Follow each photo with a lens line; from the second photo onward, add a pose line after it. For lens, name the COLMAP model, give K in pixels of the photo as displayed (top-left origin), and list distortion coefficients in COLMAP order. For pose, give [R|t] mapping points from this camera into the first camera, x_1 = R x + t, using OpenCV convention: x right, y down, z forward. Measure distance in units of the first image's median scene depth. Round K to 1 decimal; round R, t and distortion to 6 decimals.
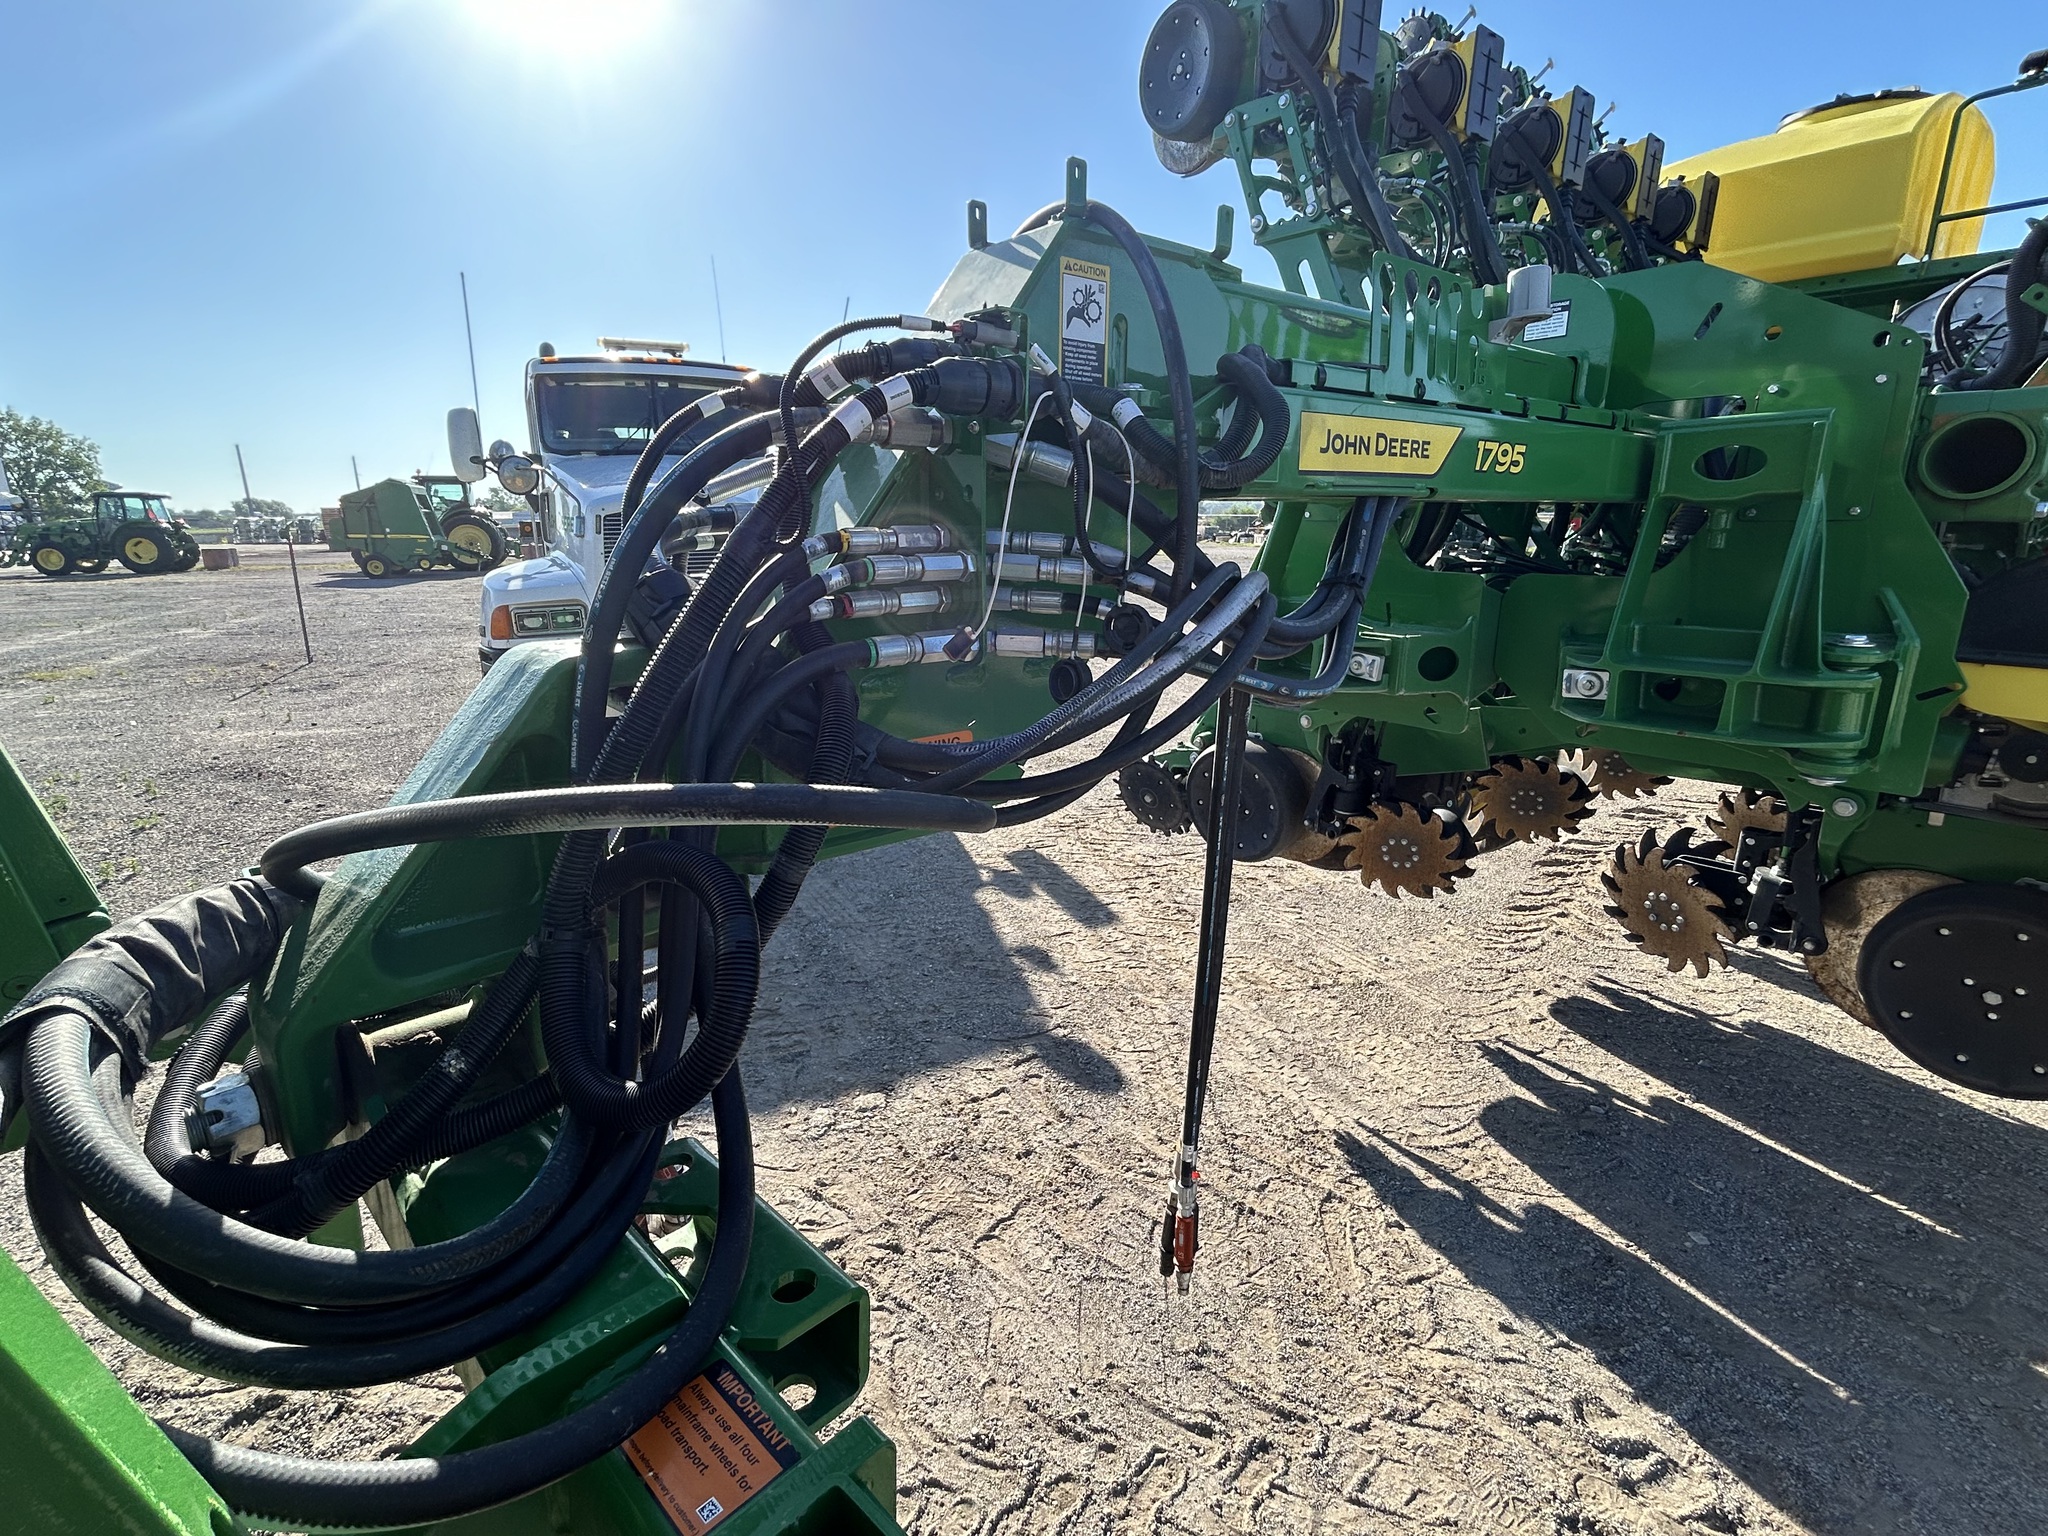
lens RADIAL K [[938.4, 0, 1014.5], [0, 938.4, 763.2], [0, 0, 1]] dist [-0.001626, 0.000433]
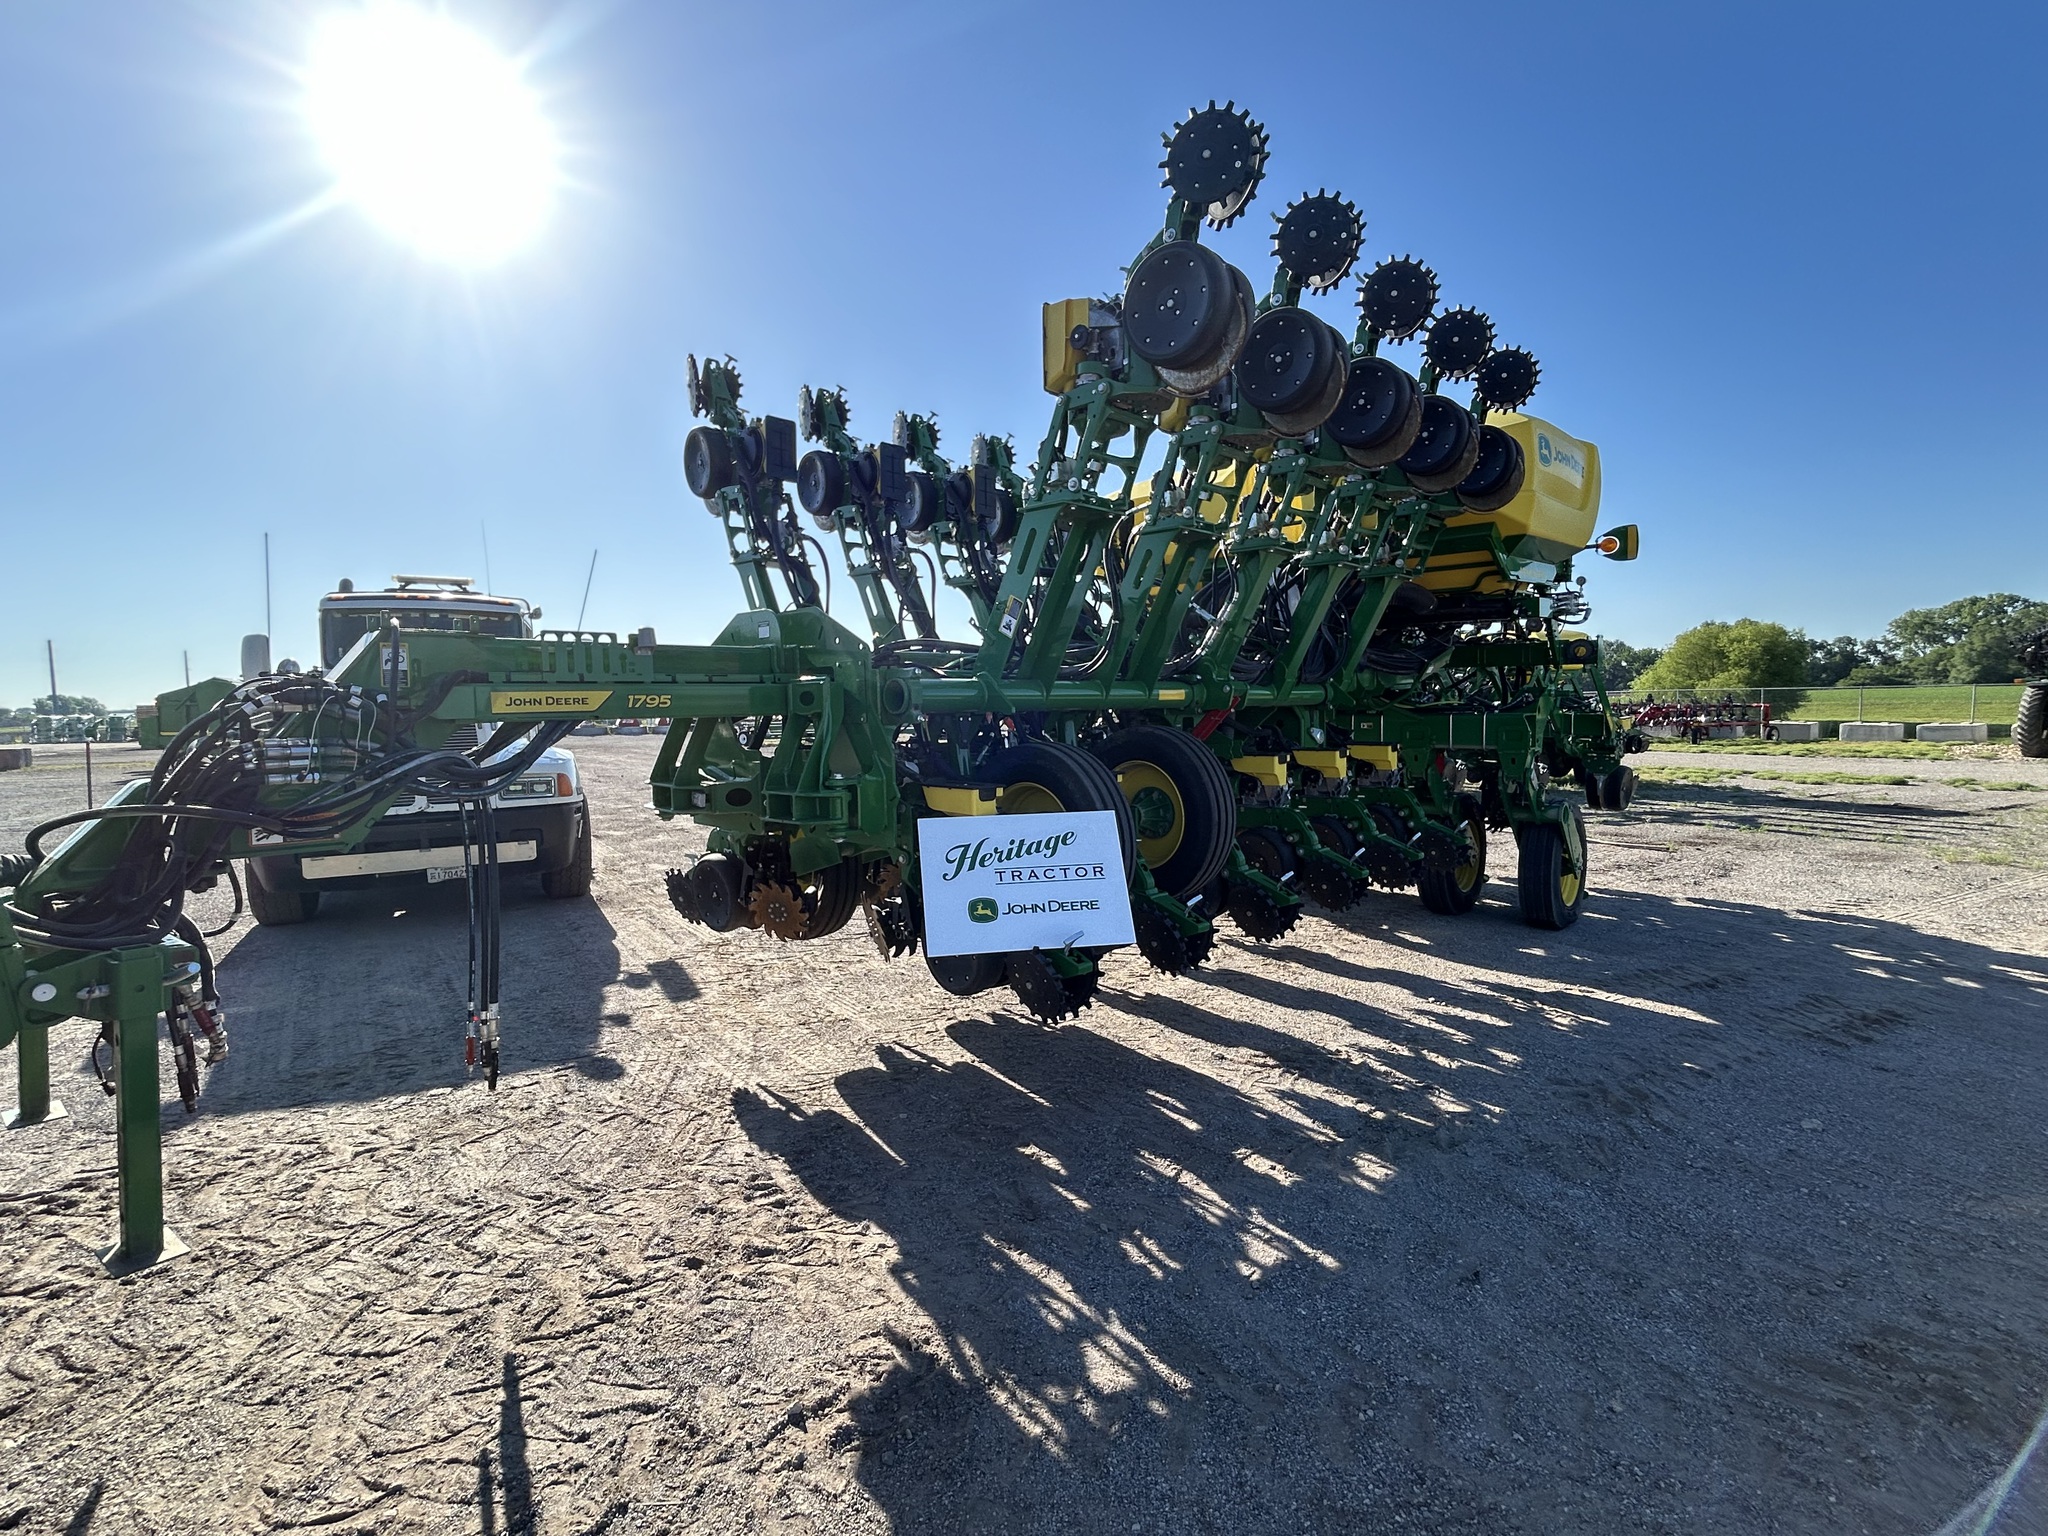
lens RADIAL K [[938.4, 0, 1014.5], [0, 938.4, 763.2], [0, 0, 1]] dist [-0.001626, 0.000433]
pose [[0.991556, -0.020416, 0.128065, 0.569169], [0.044582, 0.981005, -0.188788, 0.155306], [-0.121778, 0.192903, 0.973632, -0.686305]]
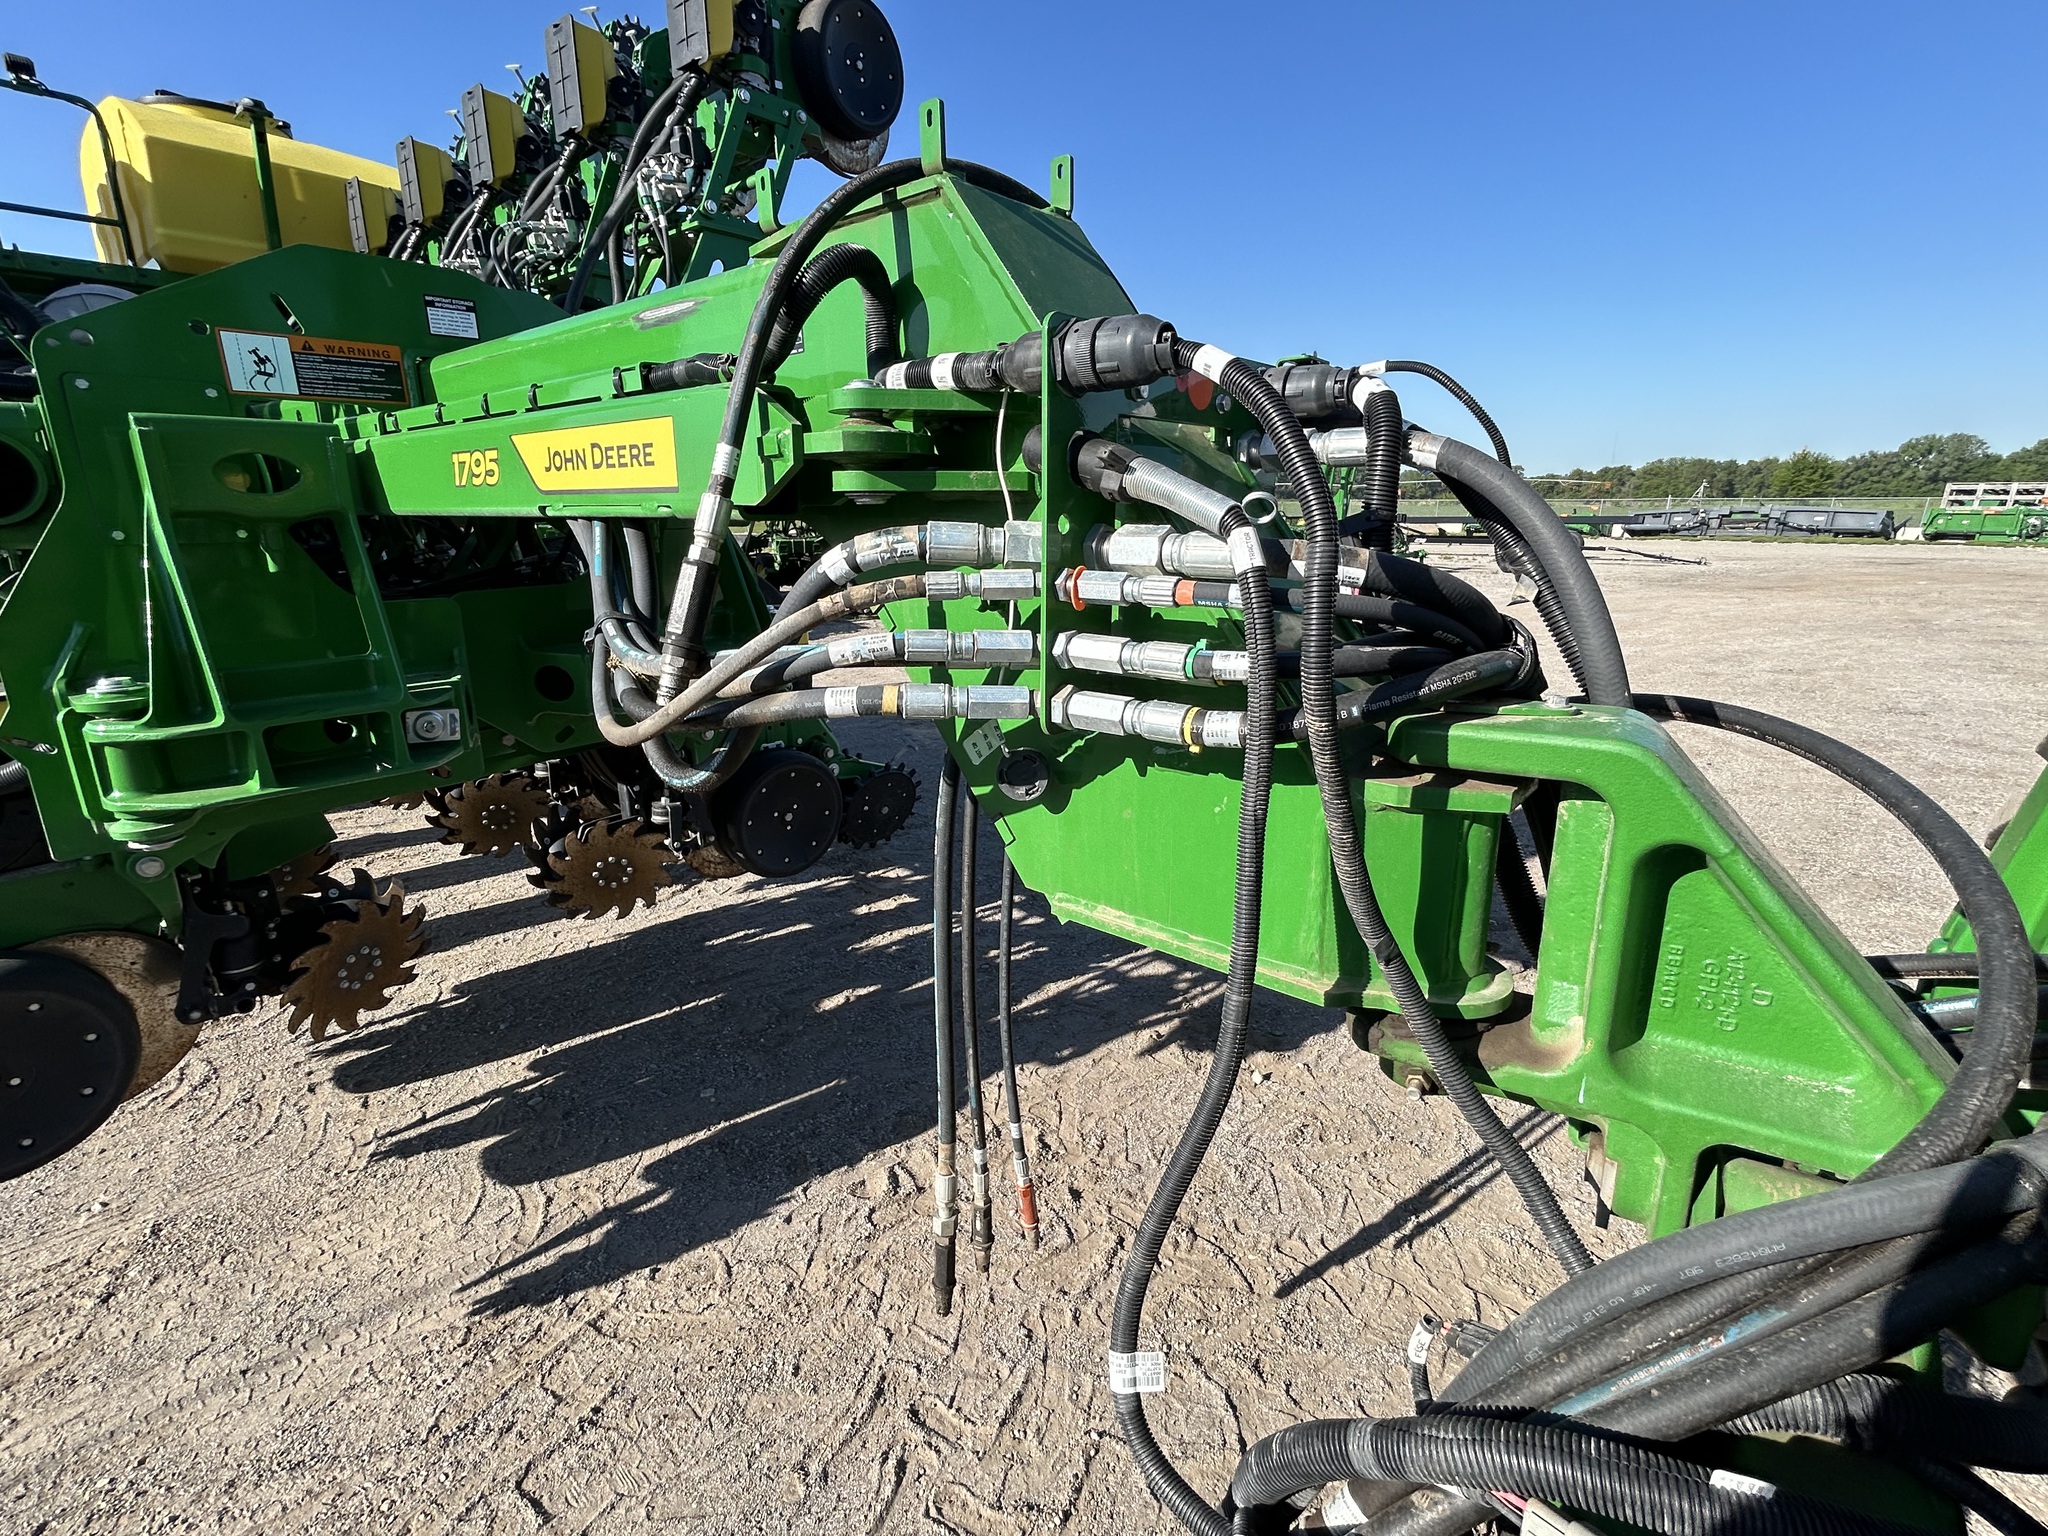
lens RADIAL K [[938.4, 0, 1014.5], [0, 938.4, 763.2], [0, 0, 1]] dist [-0.001626, 0.000433]
pose [[-0.183975, -0.256564, 0.948856, -0.343133], [0.257650, 0.918992, 0.298445, -0.138290], [-0.948562, 0.299380, -0.102968, 0.470579]]
